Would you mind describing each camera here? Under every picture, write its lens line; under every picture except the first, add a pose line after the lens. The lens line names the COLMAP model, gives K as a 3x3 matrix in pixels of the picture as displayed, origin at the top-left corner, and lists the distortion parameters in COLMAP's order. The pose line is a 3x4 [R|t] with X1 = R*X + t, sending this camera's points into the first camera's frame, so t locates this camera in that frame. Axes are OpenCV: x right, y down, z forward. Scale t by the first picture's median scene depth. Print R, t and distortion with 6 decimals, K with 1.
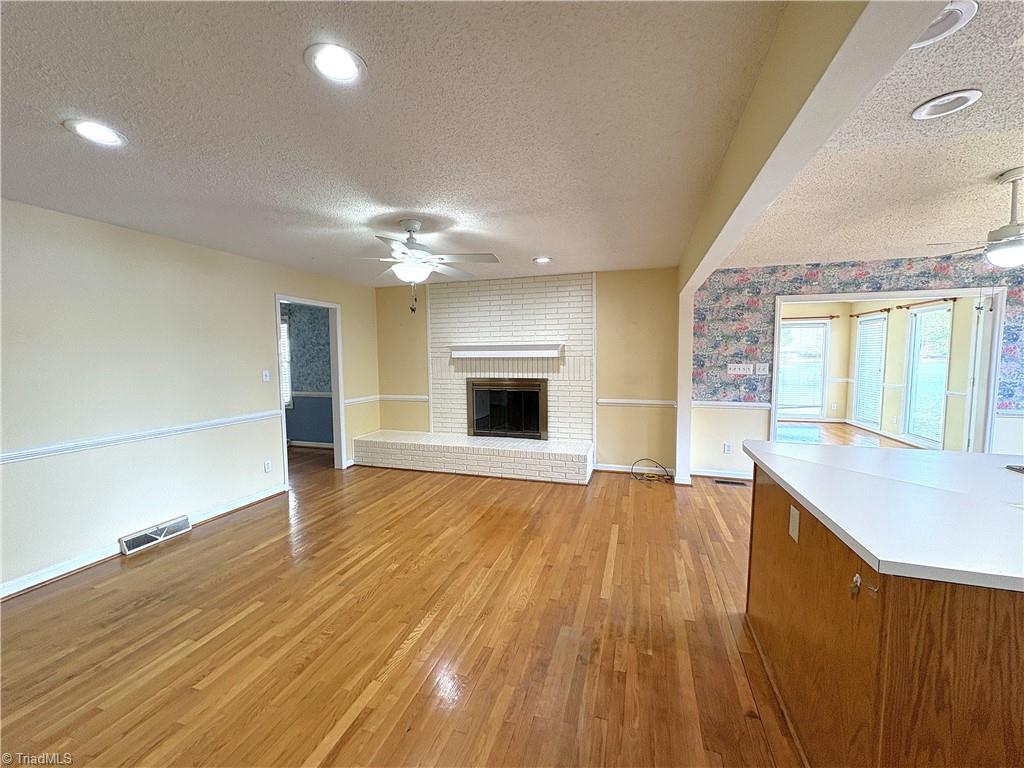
lens RADIAL K [[406.1, 0, 512.0], [0, 406.1, 384.0], [0, 0, 1]] dist [0.000128, -0.000218]
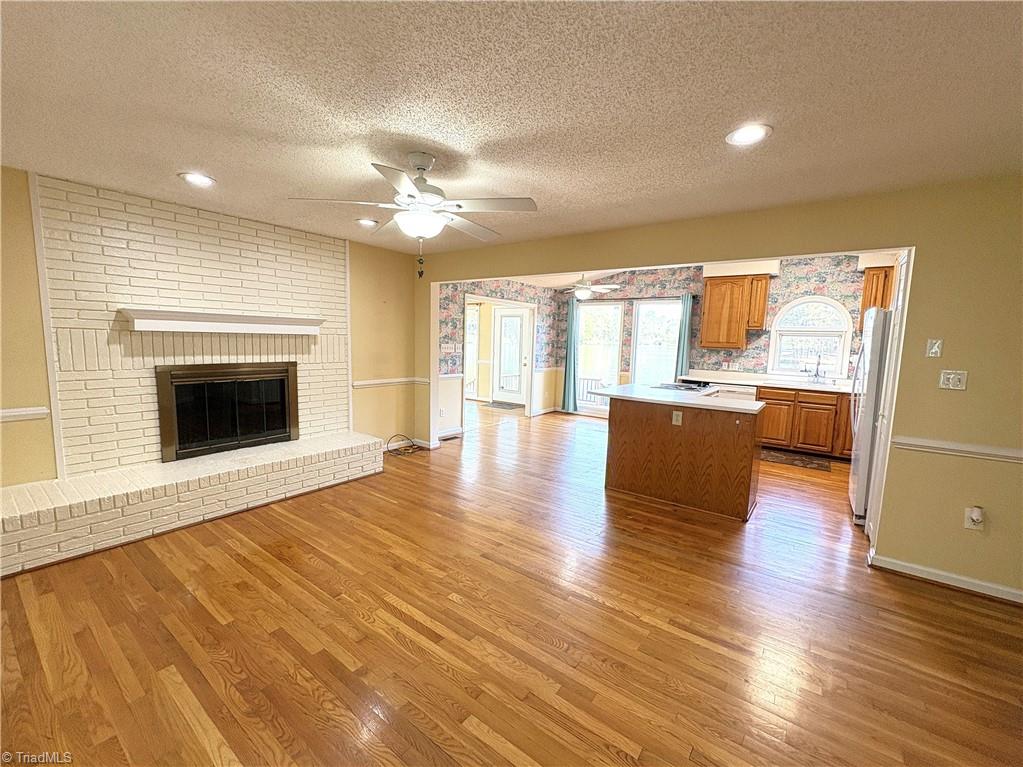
lens RADIAL K [[426.4, 0, 511.5], [0, 426.4, 383.5], [0, 0, 1]] dist [-0.000086, 0.000025]
pose [[0.334710, -0.084441, 0.938530, -0.589150], [0.037281, 0.996384, 0.076351, -0.019966], [-0.941583, 0.009434, 0.336648, 0.350640]]
